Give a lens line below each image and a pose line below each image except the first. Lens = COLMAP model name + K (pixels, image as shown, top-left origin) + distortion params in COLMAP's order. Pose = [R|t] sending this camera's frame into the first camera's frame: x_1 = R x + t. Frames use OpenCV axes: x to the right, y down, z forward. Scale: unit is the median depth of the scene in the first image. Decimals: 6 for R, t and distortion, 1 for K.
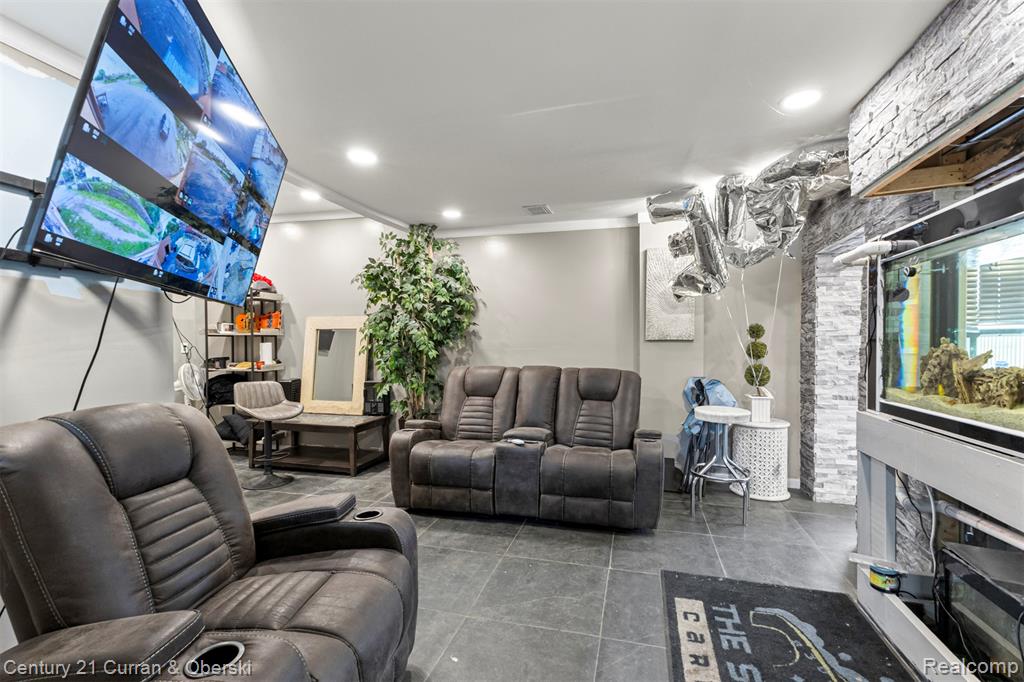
lens RADIAL K [[456.0, 0, 514.3], [0, 456.0, 346.8], [0, 0, 1]] dist [0.000601, 0.000123]
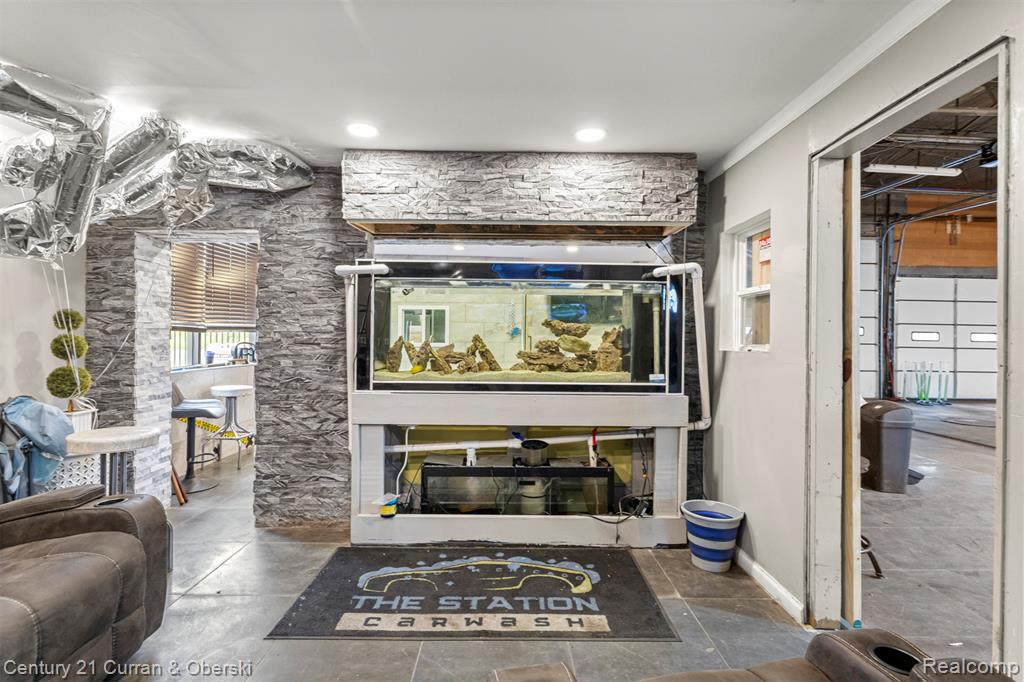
lens RADIAL K [[478.5, 0, 512.0], [0, 478.5, 341.0], [0, 0, 1]] dist [-0.002061, -0.000264]
pose [[-0.277269, -0.003221, 0.960787, -0.659606], [-0.001854, 0.999994, 0.002817, -0.006578], [-0.960790, -0.001000, -0.277274, 0.988005]]
